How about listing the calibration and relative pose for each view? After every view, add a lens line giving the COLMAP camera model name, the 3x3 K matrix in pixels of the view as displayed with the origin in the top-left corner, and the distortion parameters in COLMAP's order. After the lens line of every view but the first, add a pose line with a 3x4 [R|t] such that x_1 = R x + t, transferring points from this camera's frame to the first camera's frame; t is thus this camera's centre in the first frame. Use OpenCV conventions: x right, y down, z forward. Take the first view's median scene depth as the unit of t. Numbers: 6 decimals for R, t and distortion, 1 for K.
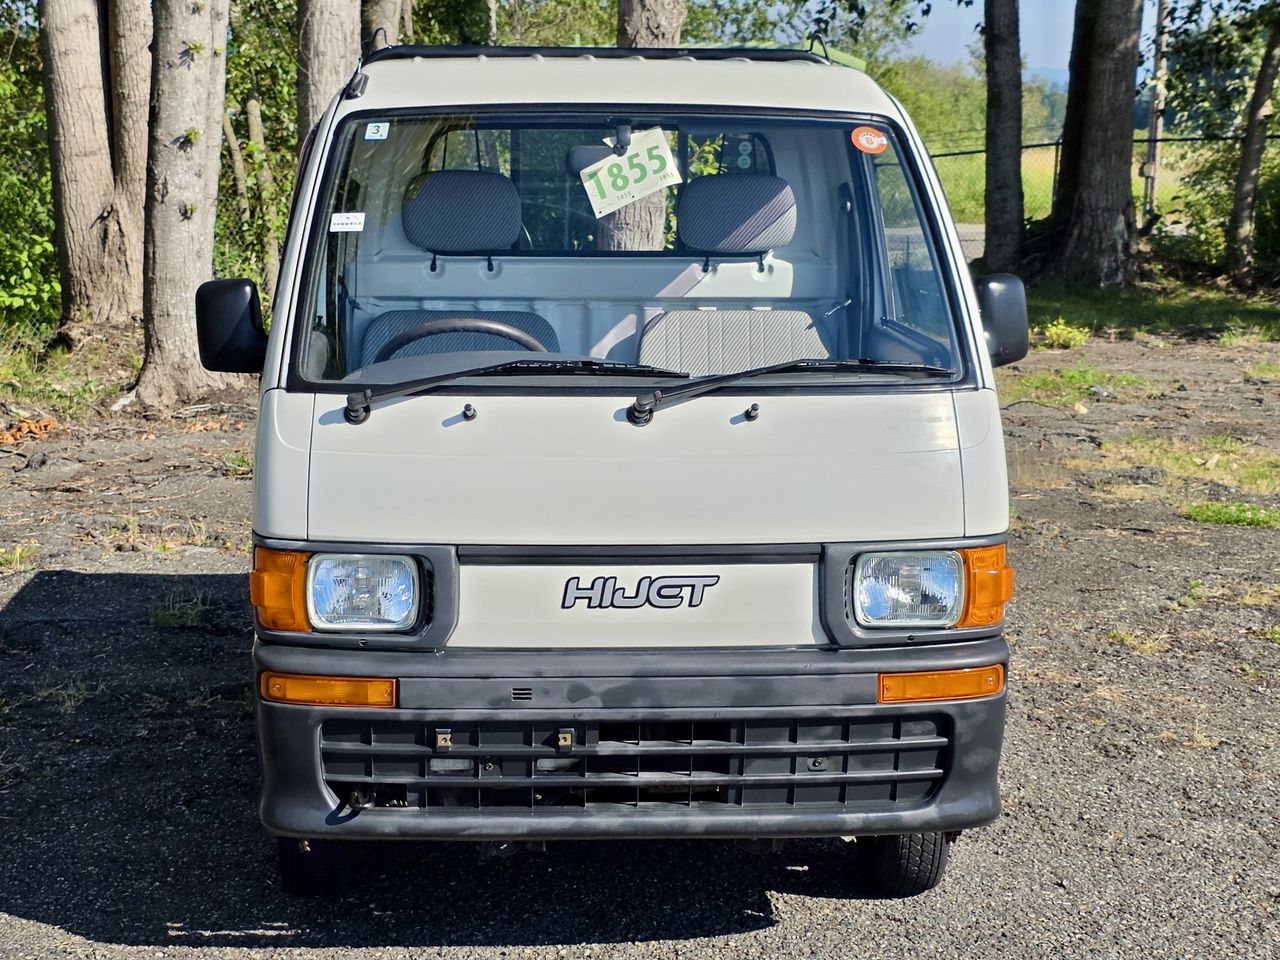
lens RADIAL K [[2050.8, 0, 640.2], [0, 2050.8, 477.0], [0, 0, 1]] dist [0.071495, 0.000000]
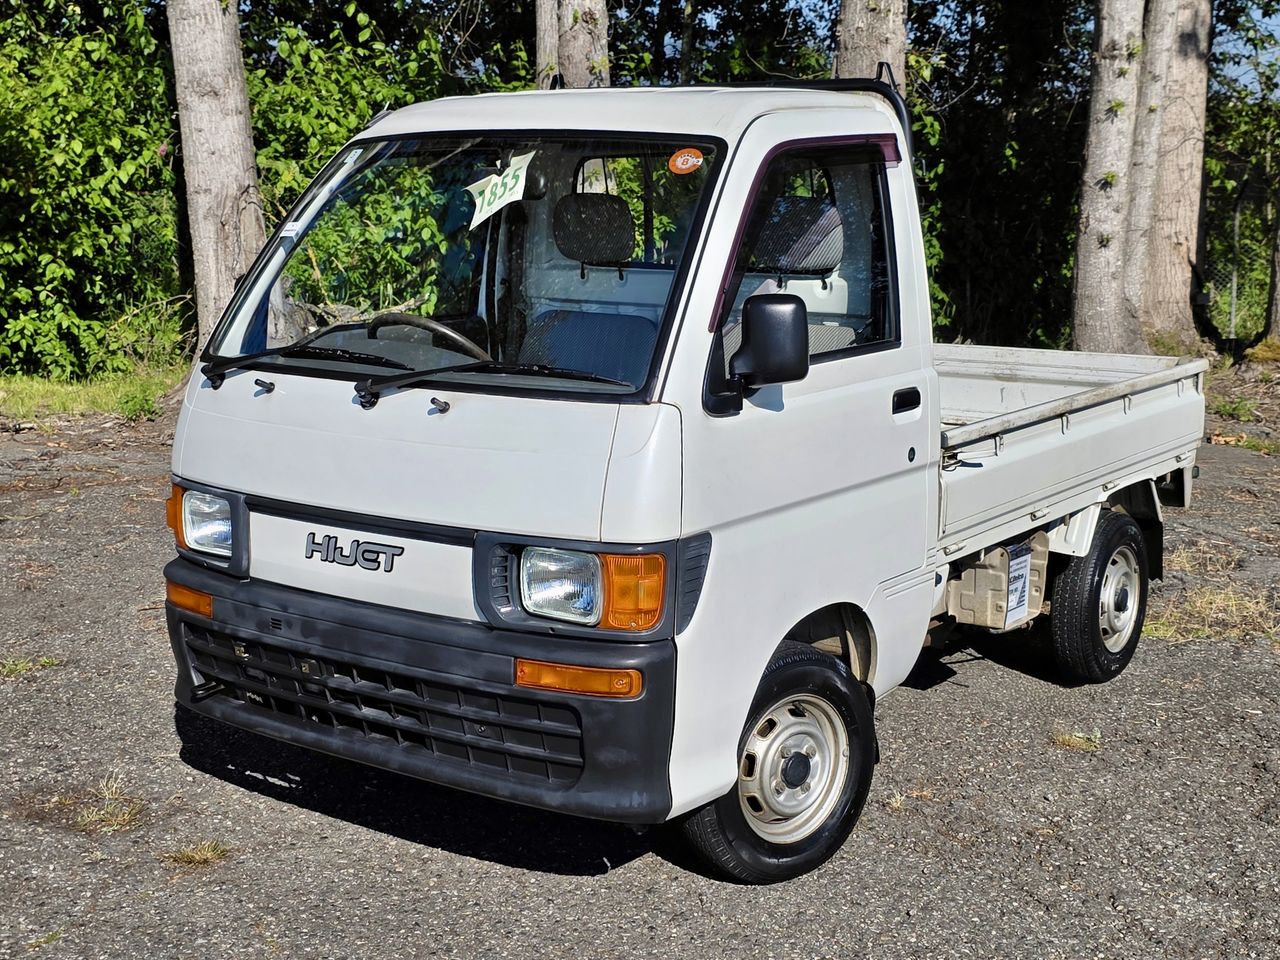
lens RADIAL K [[1602.6, 0, 639.8], [0, 1602.6, 483.8], [0, 0, 1]] dist [0.035510, 0.000000]
pose [[0.815224, 0.107355, -0.569109, 0.578271], [-0.095361, 0.994139, 0.050930, -0.039534], [0.571242, 0.012751, 0.820683, 0.314535]]
